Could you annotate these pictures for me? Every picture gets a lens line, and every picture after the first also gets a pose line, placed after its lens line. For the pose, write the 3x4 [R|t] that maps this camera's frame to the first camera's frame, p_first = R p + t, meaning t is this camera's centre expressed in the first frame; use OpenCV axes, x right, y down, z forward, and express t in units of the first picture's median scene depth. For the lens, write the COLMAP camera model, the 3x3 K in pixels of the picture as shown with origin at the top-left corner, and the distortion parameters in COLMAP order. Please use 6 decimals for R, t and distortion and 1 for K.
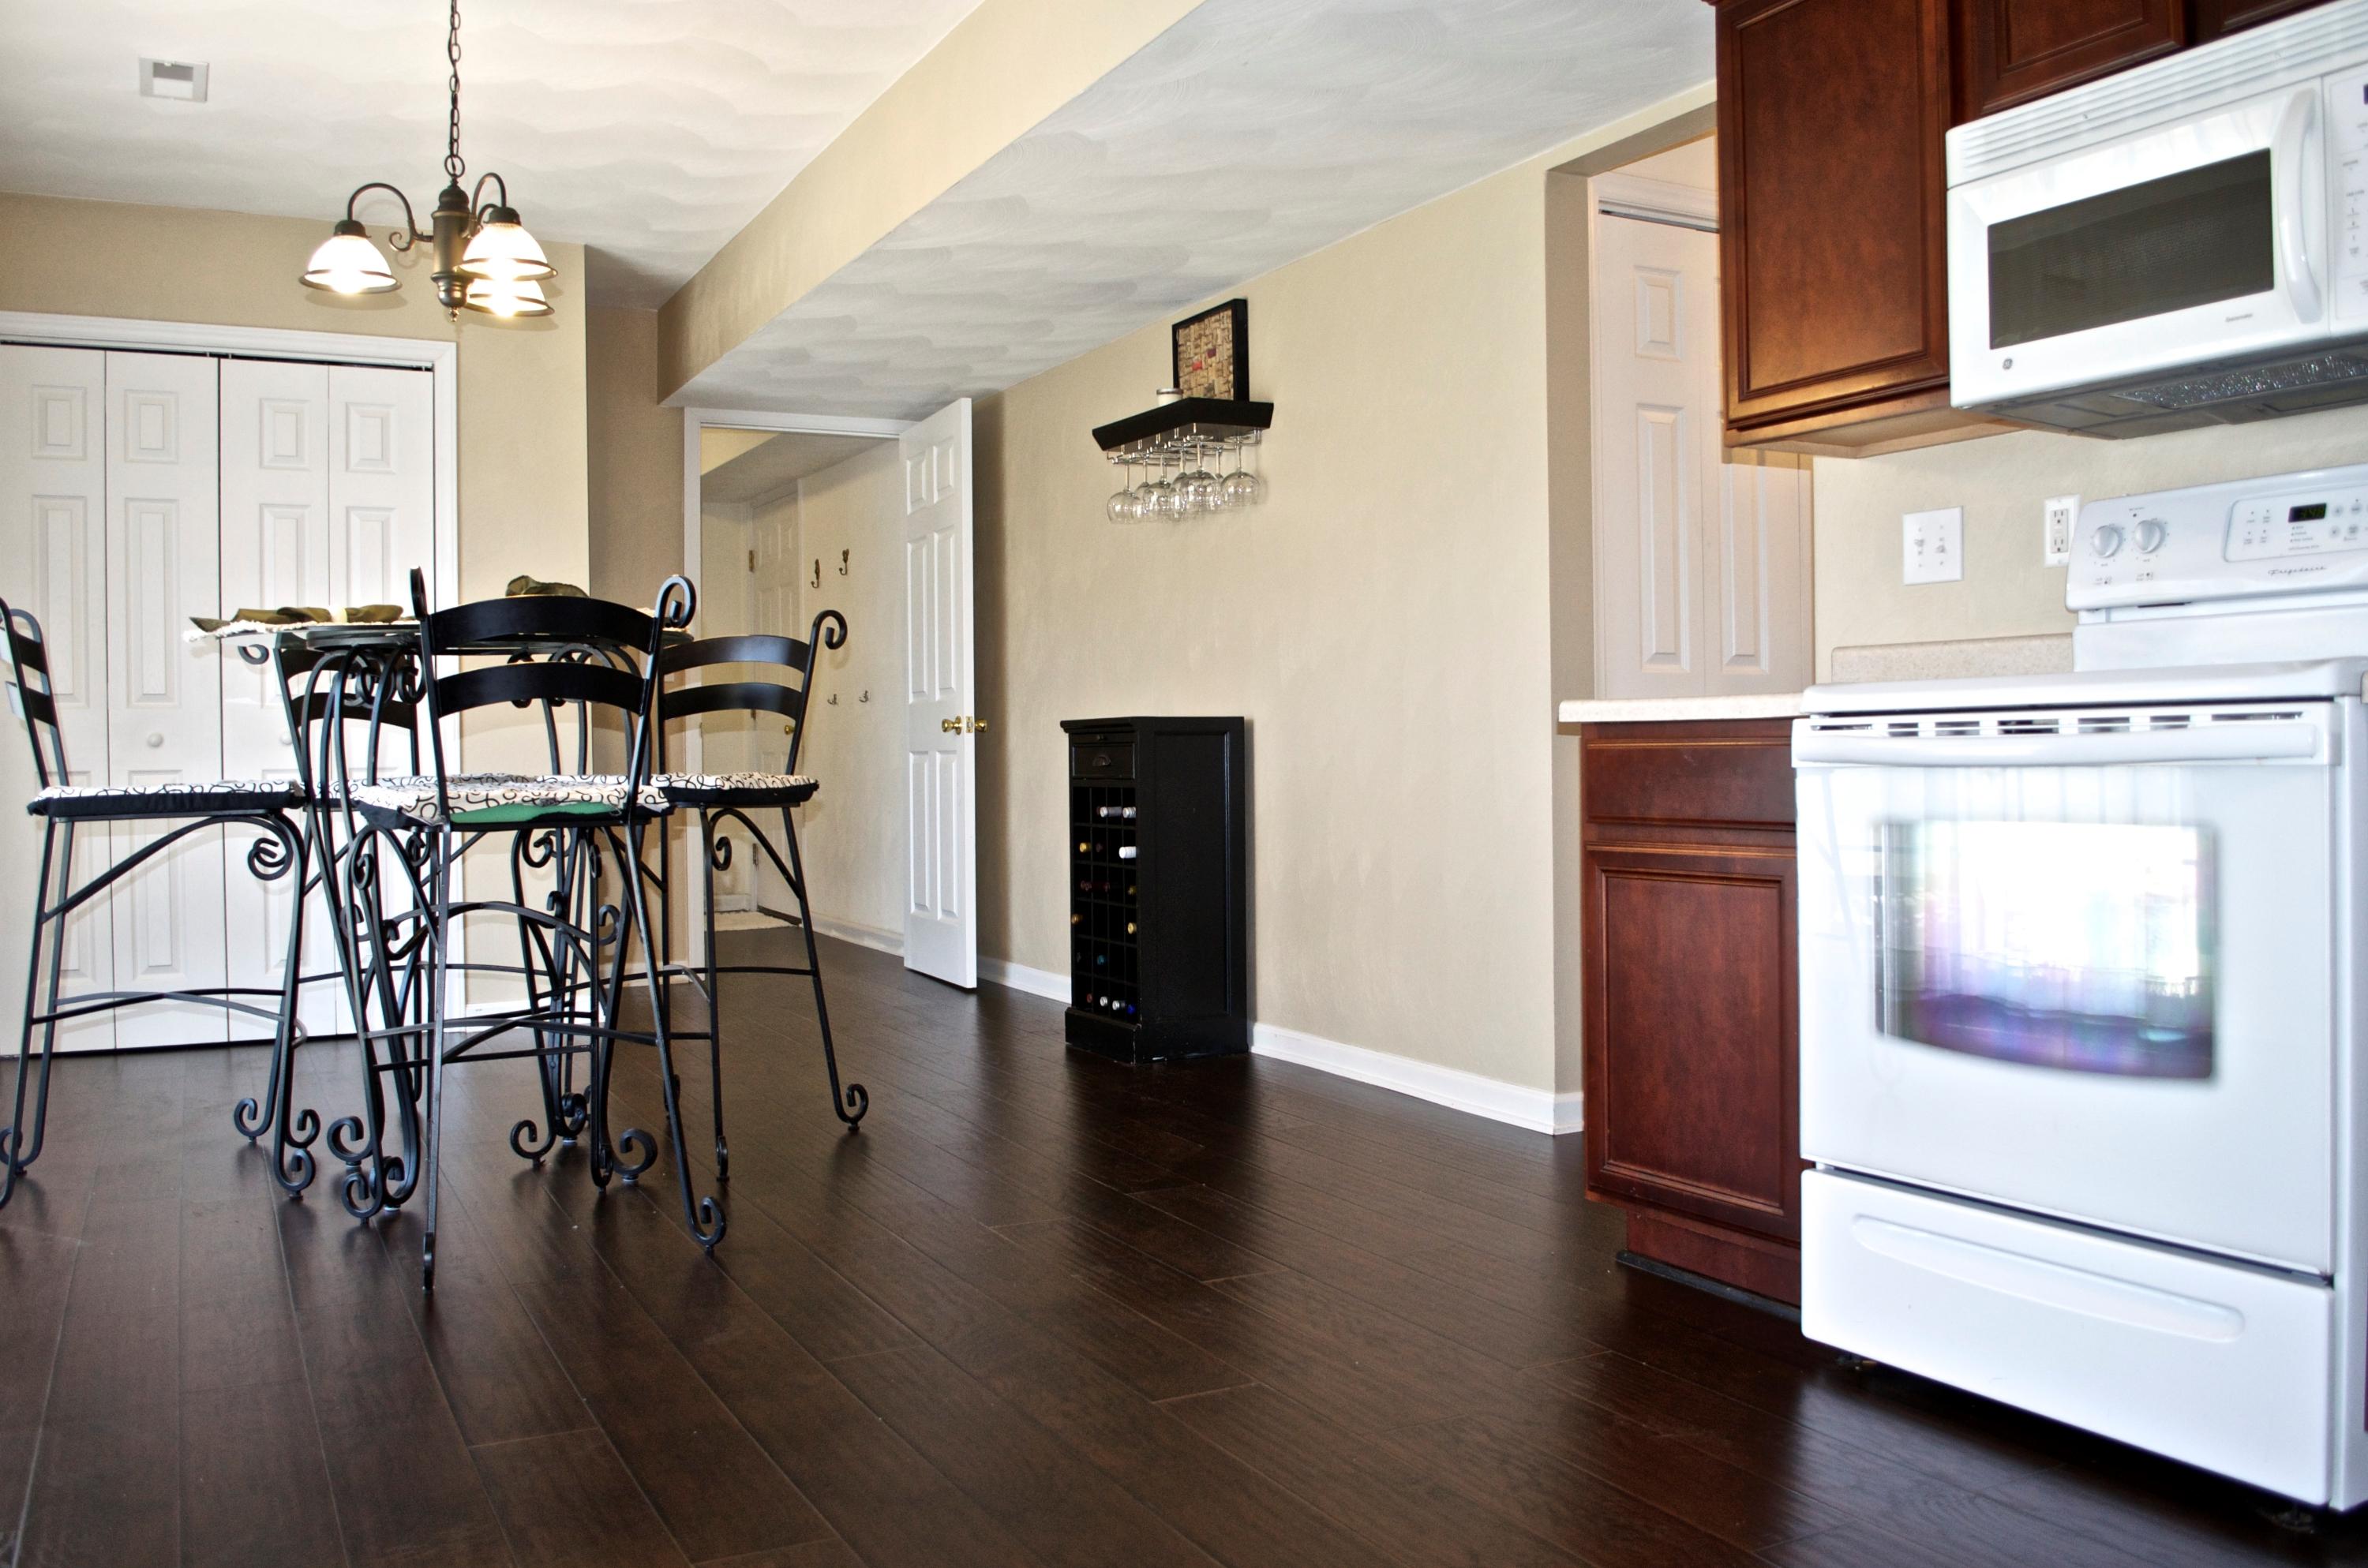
lens RADIAL K [[1990.0, 0, 1189.1], [0, 1990.0, 778.2], [0, 0, 1]] dist [-0.079718, -0.003399]
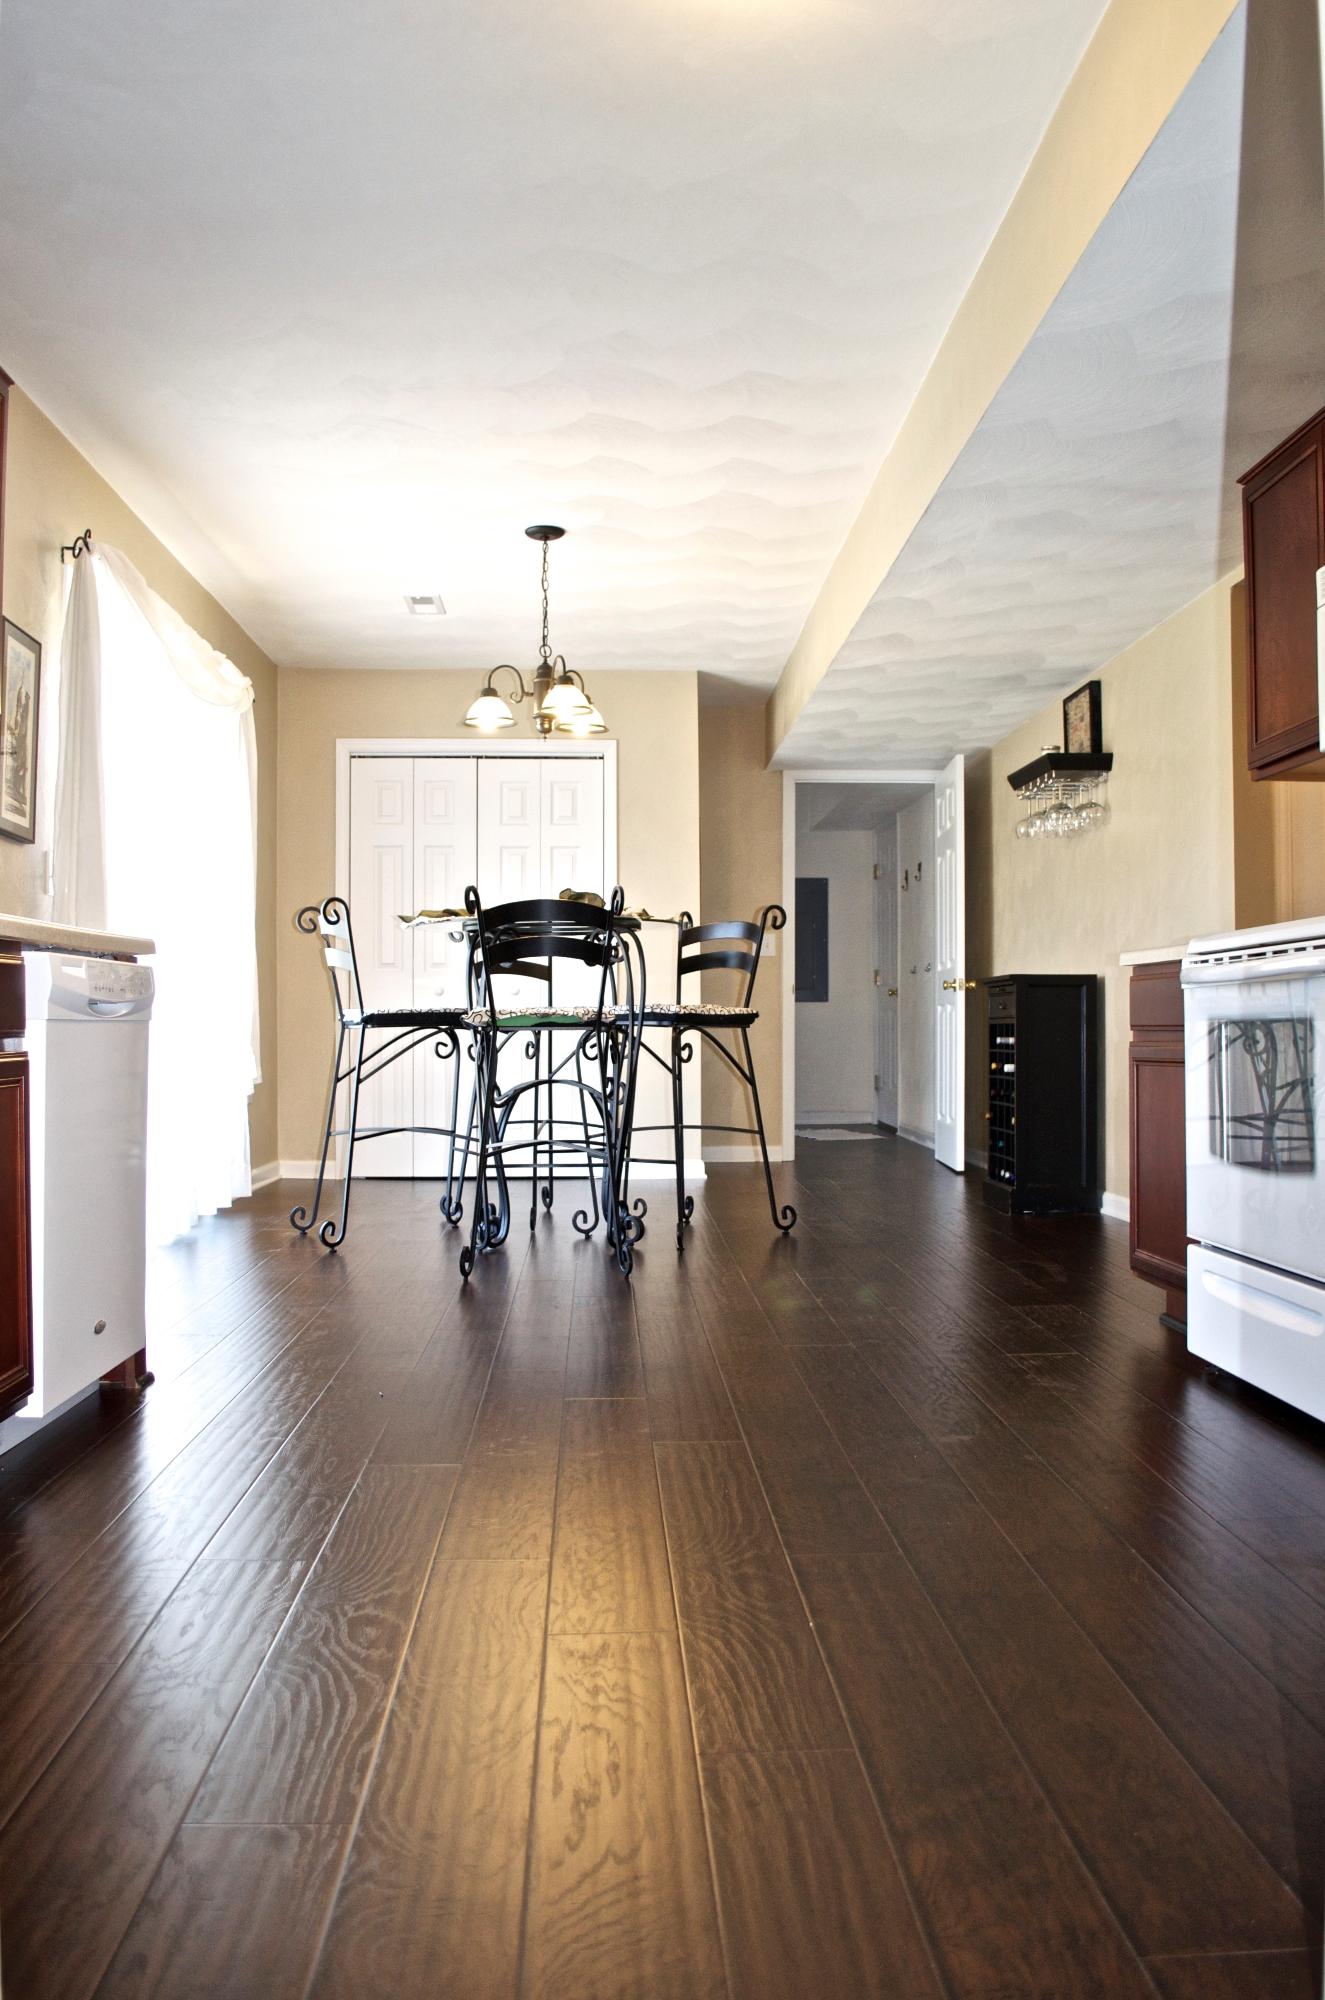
lens RADIAL K [[1612.3, 0, 624.0], [0, 1612.3, 1004.2], [0, 0, 1]] dist [-0.077804, -0.007860]
pose [[0.896655, 0.004158, -0.442710, 0.252665], [-0.015436, 0.999642, -0.021875, 0.022288], [0.442461, 0.026448, 0.896398, -0.186764]]
